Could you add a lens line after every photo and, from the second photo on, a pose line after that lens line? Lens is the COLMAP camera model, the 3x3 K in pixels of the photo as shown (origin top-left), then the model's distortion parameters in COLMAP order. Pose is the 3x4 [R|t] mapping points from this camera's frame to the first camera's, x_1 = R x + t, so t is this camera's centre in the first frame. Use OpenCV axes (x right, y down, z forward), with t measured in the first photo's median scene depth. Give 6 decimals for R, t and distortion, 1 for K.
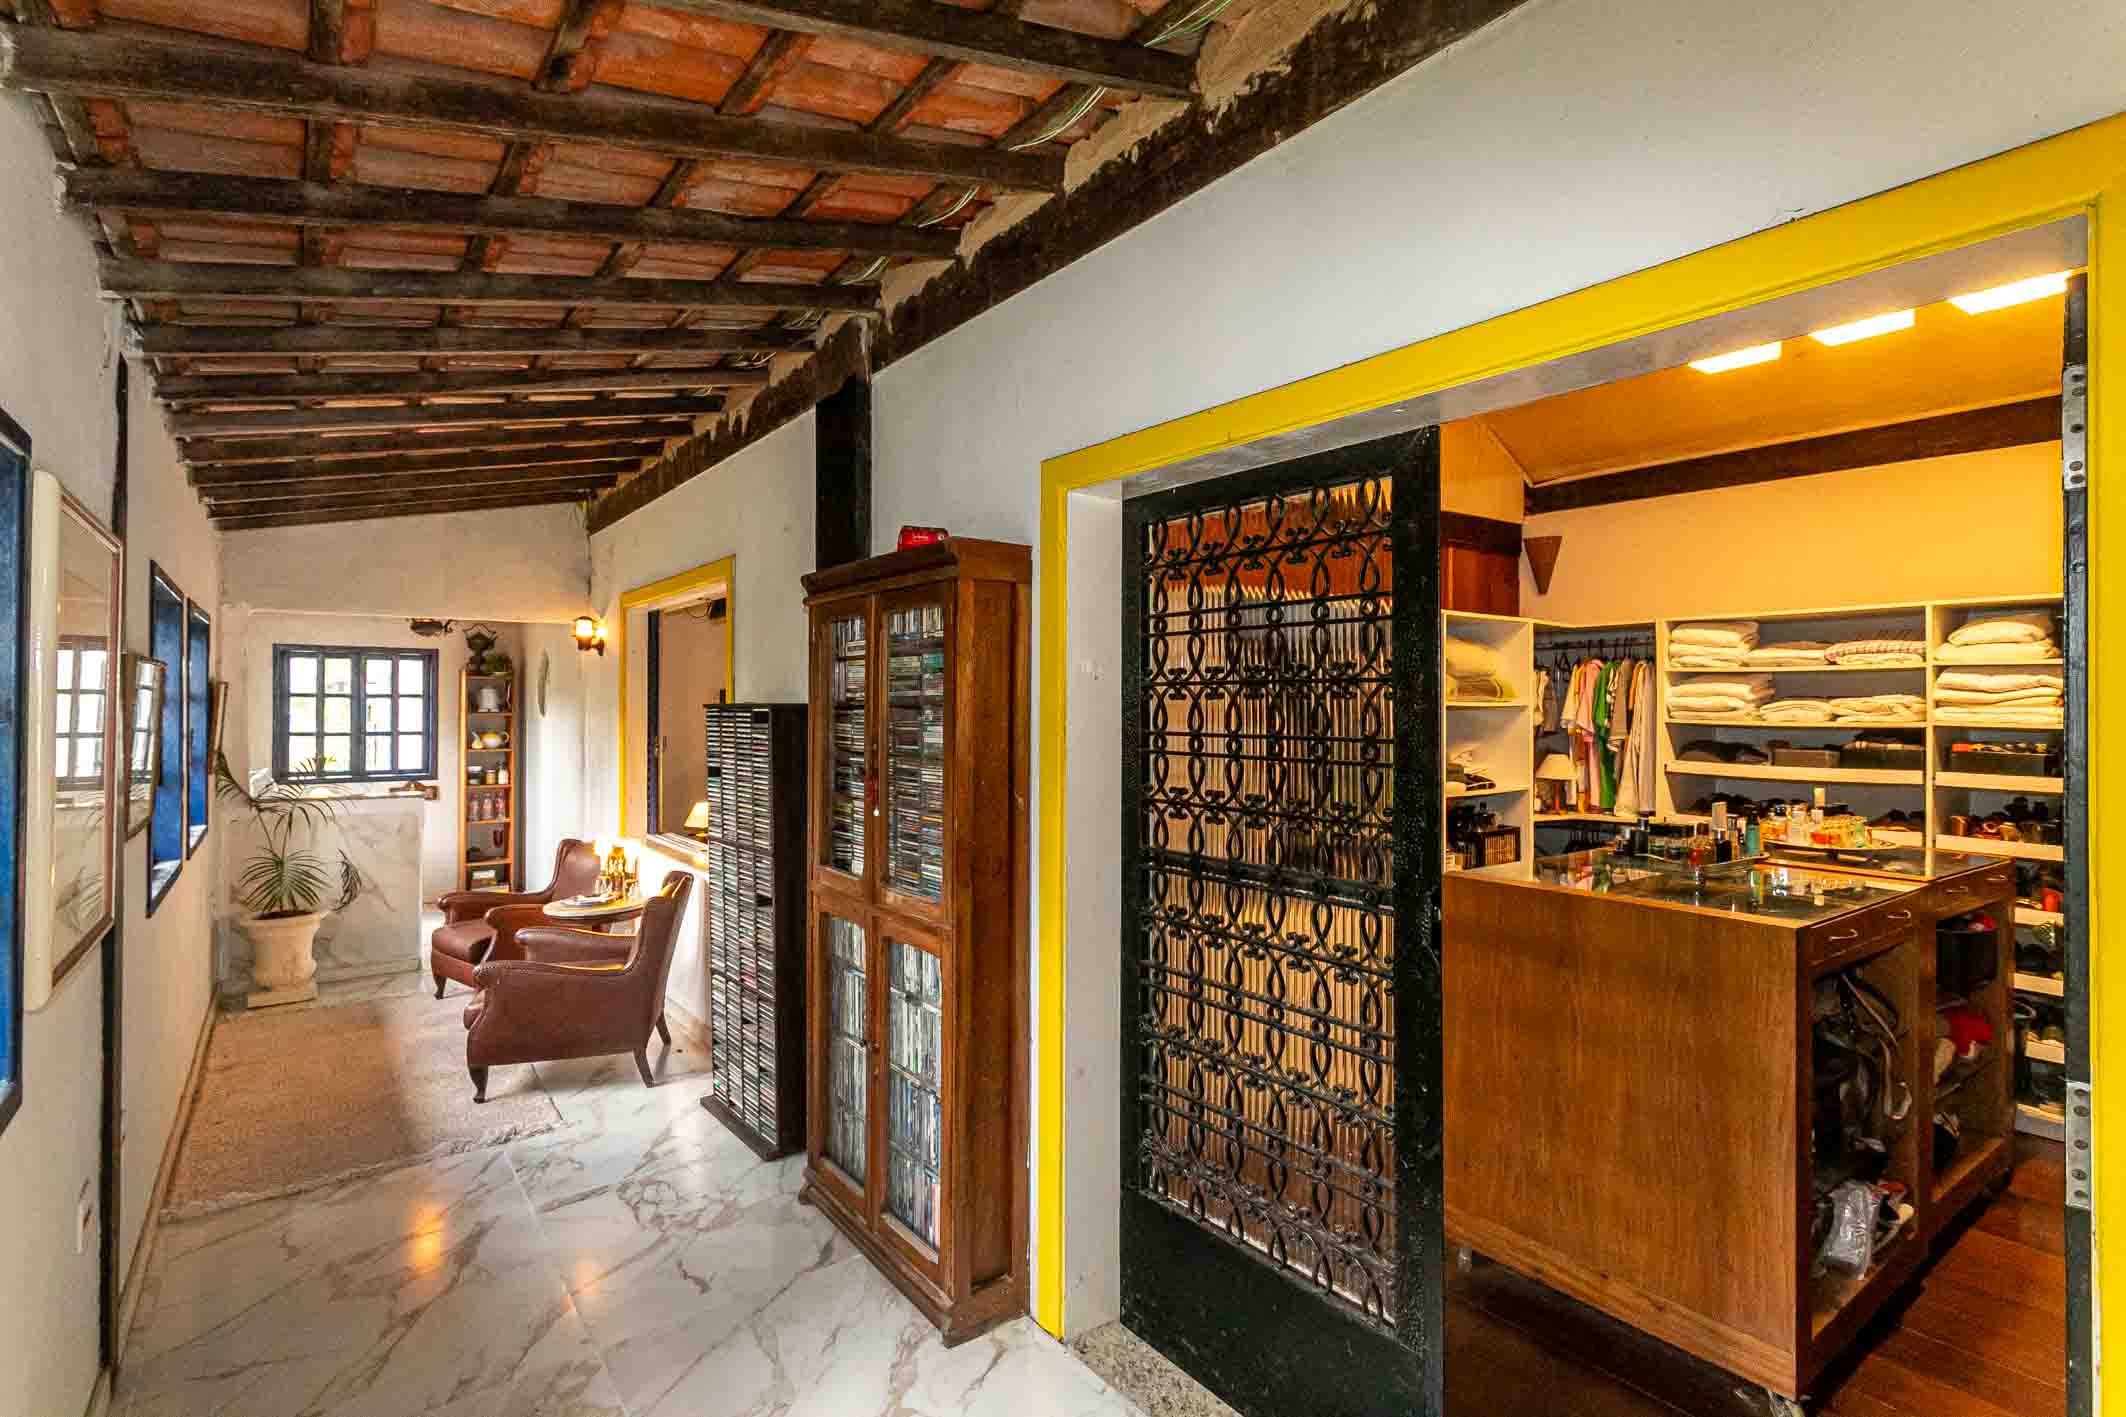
lens RADIAL K [[1030.4, 0, 1049.4], [0, 1030.4, 700.4], [0, 0, 1]] dist [0.018427, 0.001288]
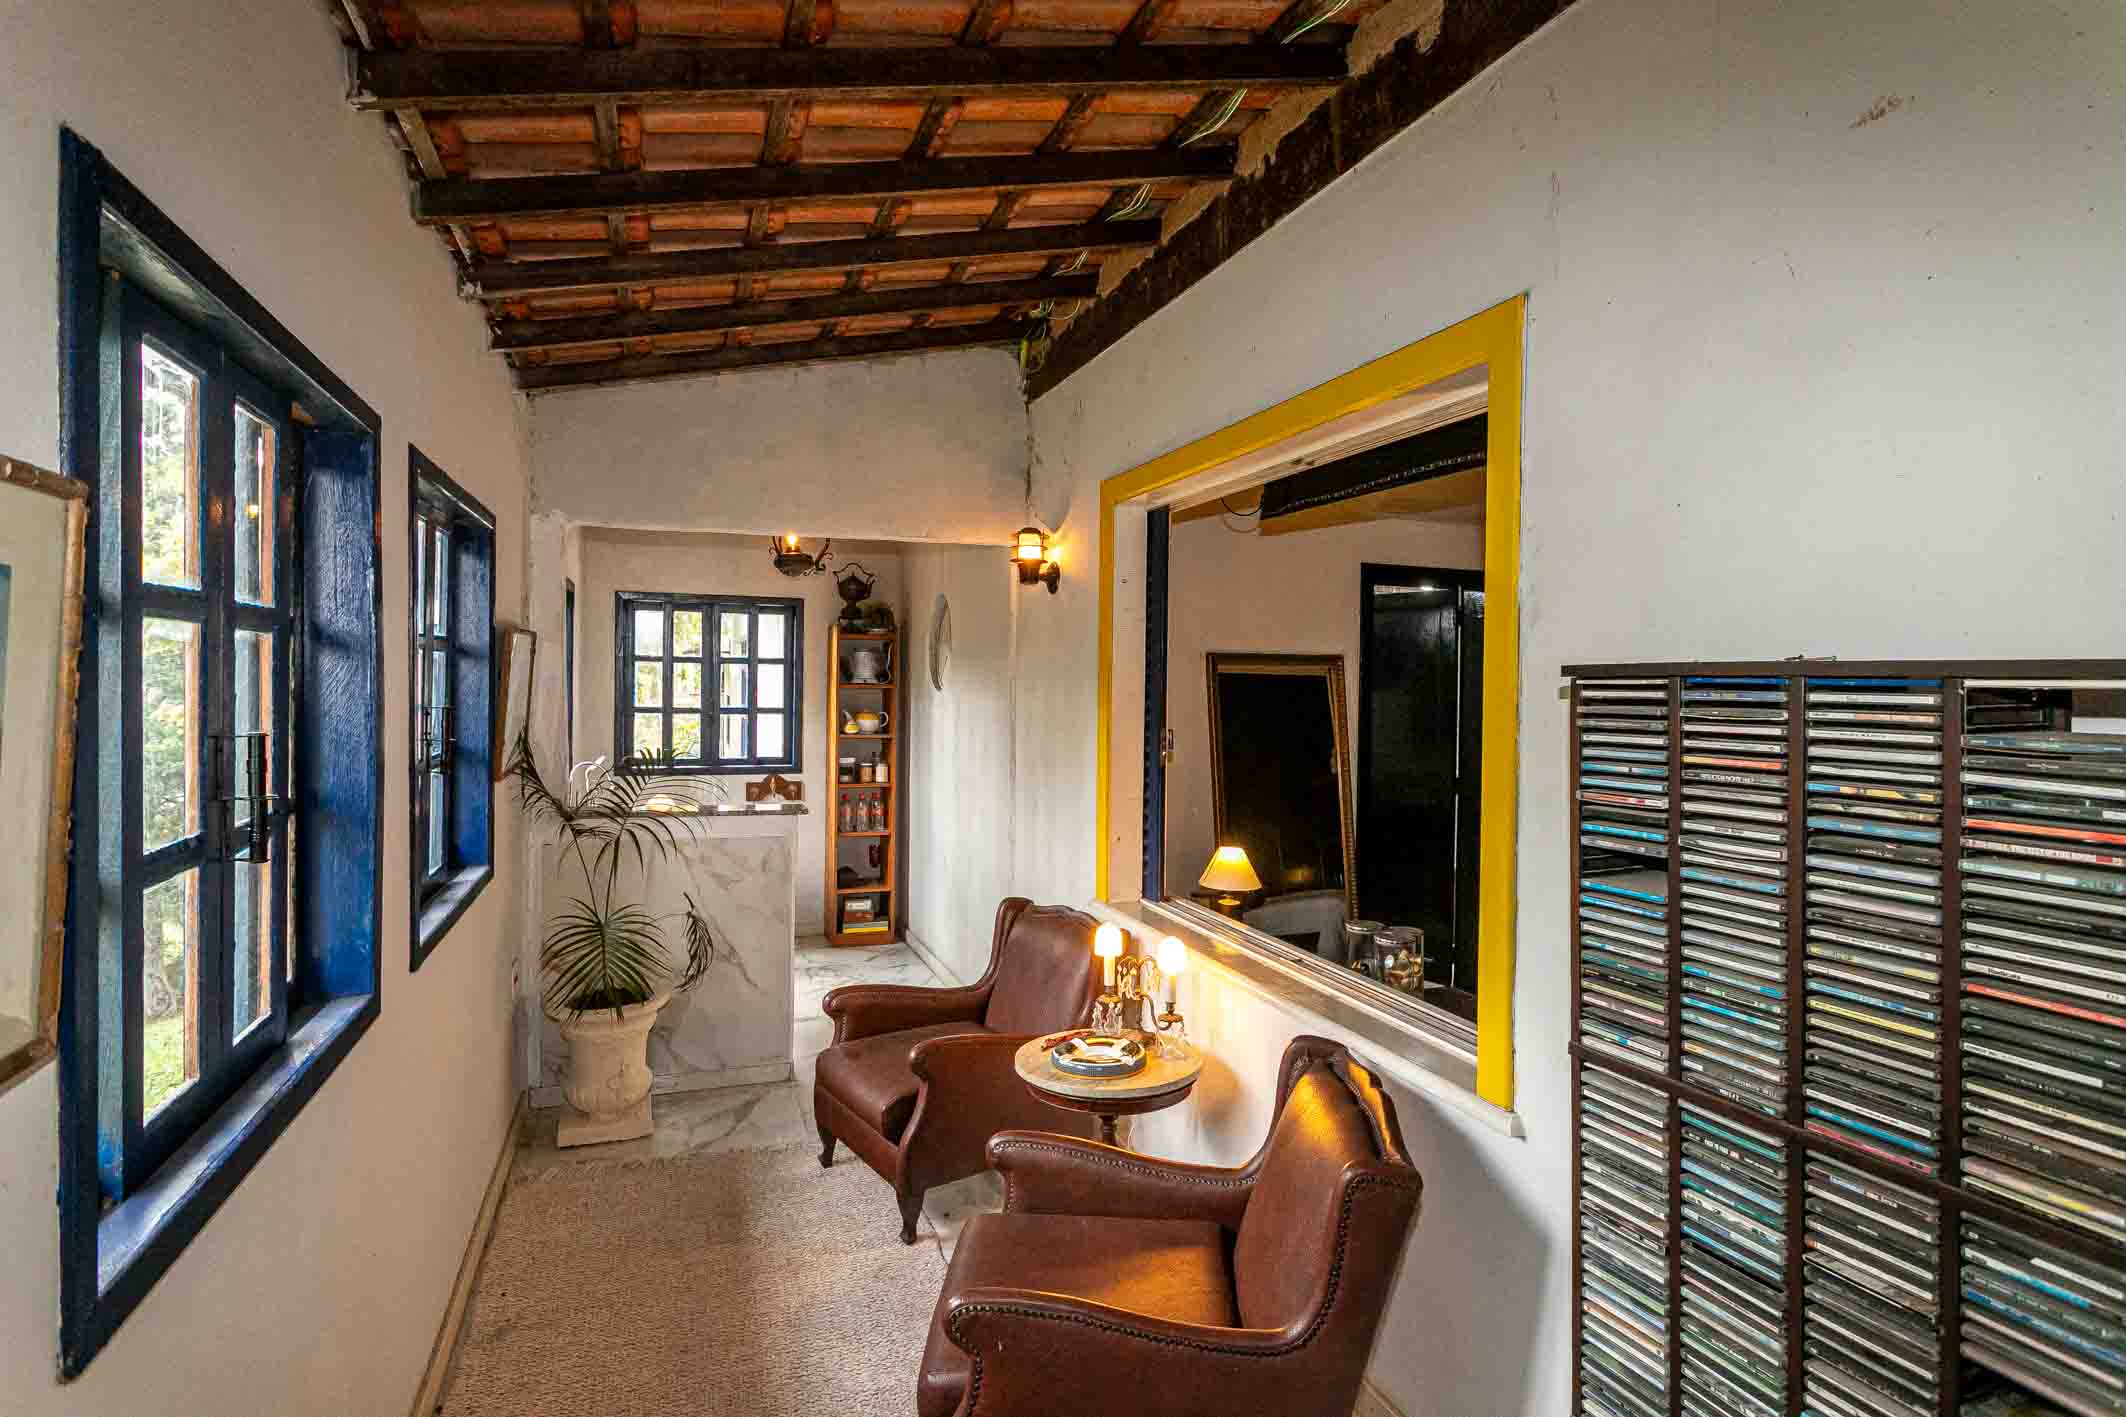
lens RADIAL K [[1144.6, 0, 1070.2], [0, 1144.6, 702.6], [0, 0, 1]] dist [0.016225, 0.000925]
pose [[0.959730, 0.015807, -0.280479, -0.181309], [-0.009441, 0.999667, 0.024034, 0.003937], [0.280765, -0.020418, 0.959559, 0.274761]]
